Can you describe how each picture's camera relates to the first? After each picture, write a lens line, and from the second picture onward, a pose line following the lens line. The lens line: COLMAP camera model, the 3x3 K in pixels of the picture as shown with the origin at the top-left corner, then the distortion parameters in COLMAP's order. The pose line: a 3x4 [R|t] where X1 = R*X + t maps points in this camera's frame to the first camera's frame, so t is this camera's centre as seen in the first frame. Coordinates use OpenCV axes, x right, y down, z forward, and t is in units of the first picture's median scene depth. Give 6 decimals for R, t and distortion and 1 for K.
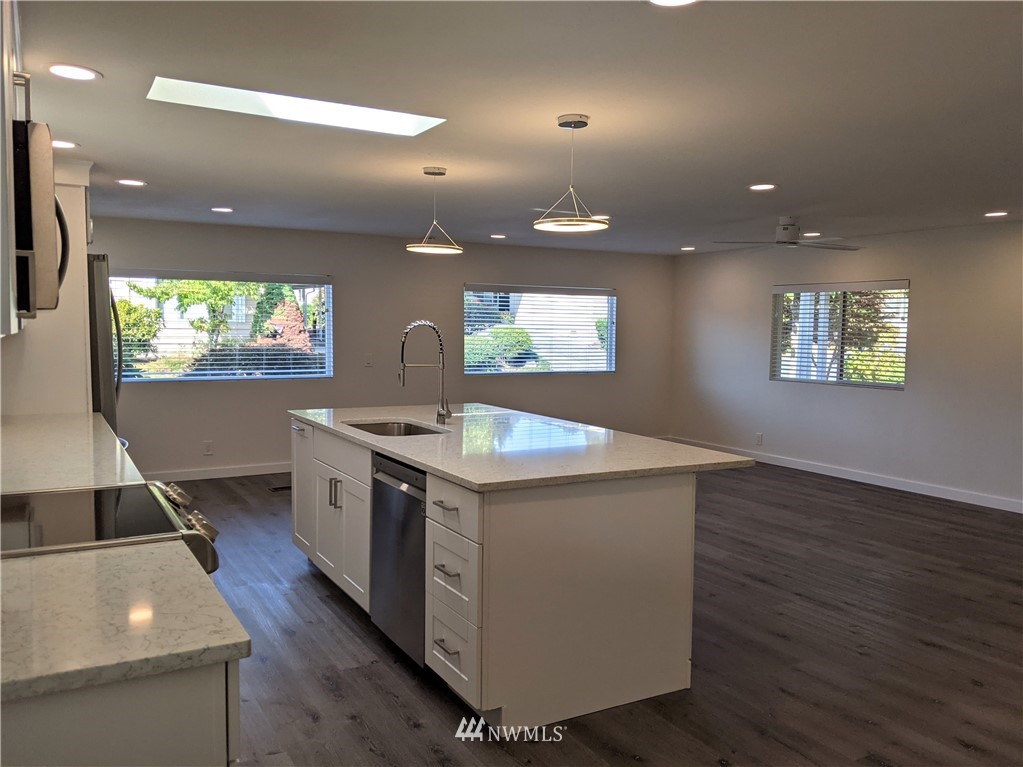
lens RADIAL K [[828.5, 0, 511.1], [0, 828.5, 395.9], [0, 0, 1]] dist [0.088713, -0.134078]
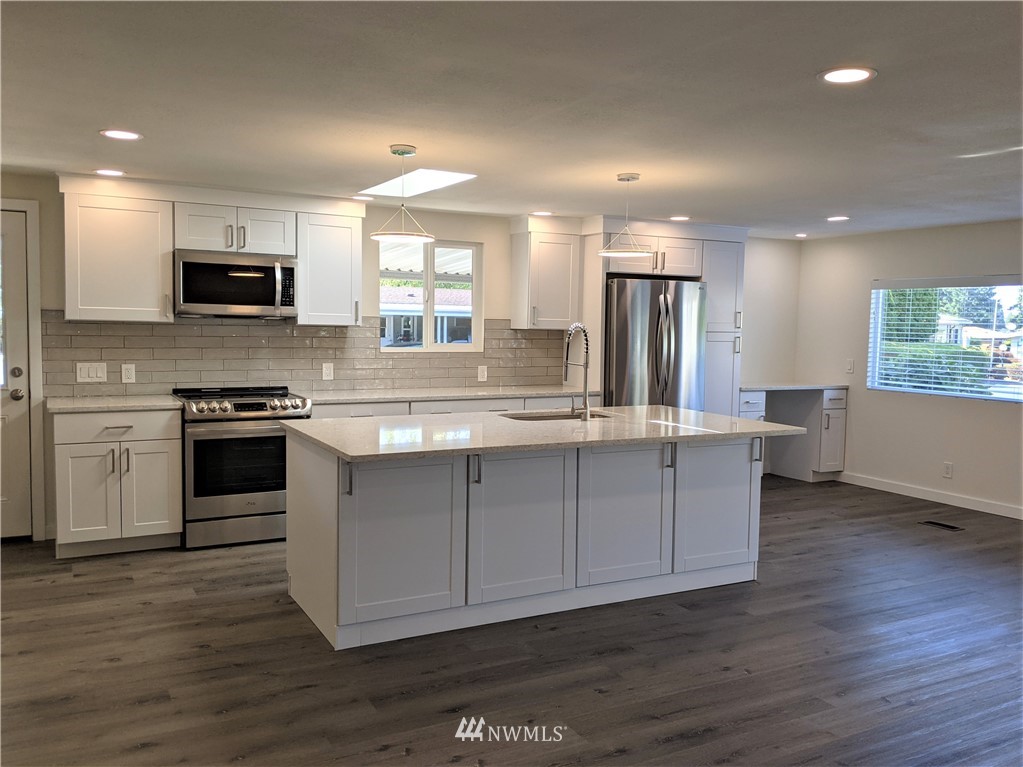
lens RADIAL K [[846.4, 0, 511.5], [0, 846.4, 383.5], [0, 0, 1]] dist [0.006240, 0.000691]
pose [[-0.014997, 0.060944, -0.998029, 0.577104], [-0.102539, 0.992785, 0.062164, -0.040893], [0.994616, 0.103270, -0.008639, 0.535954]]
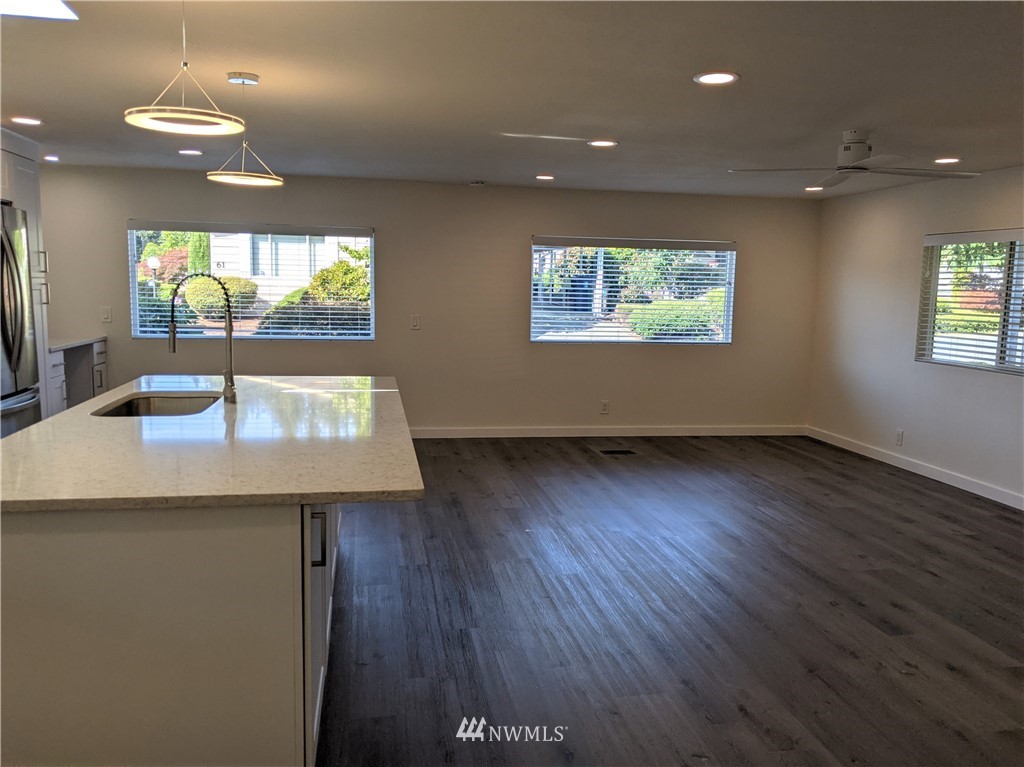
lens RADIAL K [[829.3, 0, 511.6], [0, 829.3, 395.9], [0, 0, 1]] dist [0.088713, -0.134078]
pose [[0.947748, 0.051873, -0.314775, 0.245076], [-0.038358, 0.998063, 0.048986, -0.012675], [0.316706, -0.034353, 0.947902, 0.192192]]
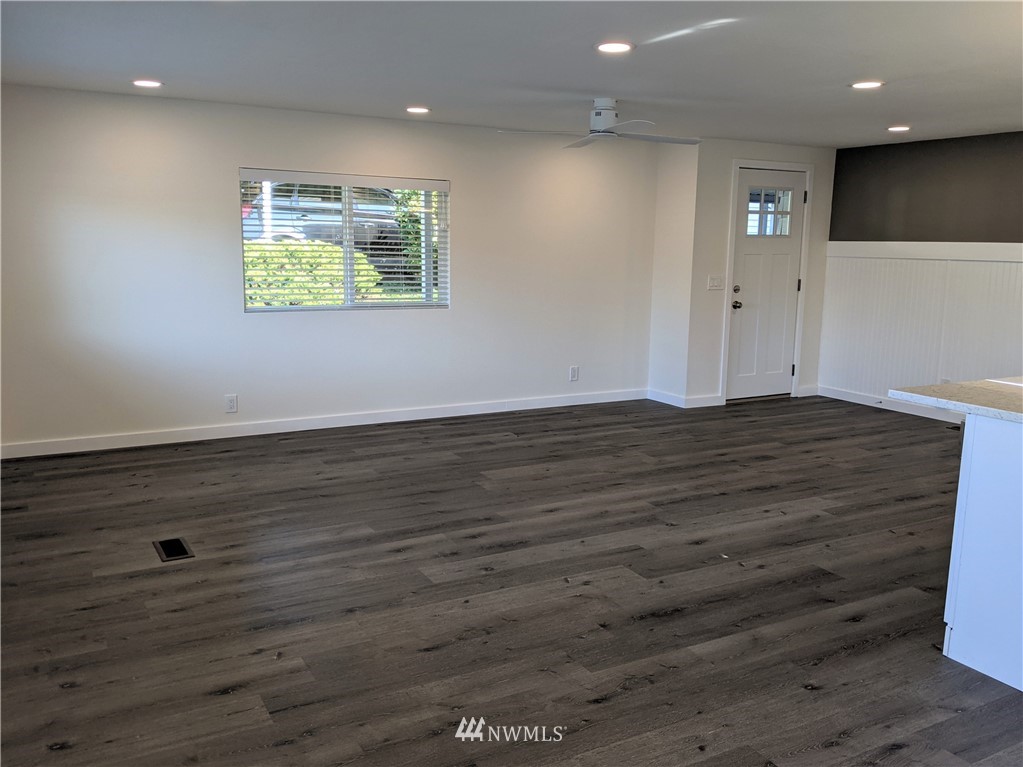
lens RADIAL K [[846.4, 0, 511.5], [0, 846.4, 383.5], [0, 0, 1]] dist [0.006240, 0.000691]
pose [[0.003668, -0.175798, 0.984420, -0.436287], [0.064114, 0.982442, 0.175205, -0.080666], [-0.997936, 0.062472, 0.014874, 0.922172]]
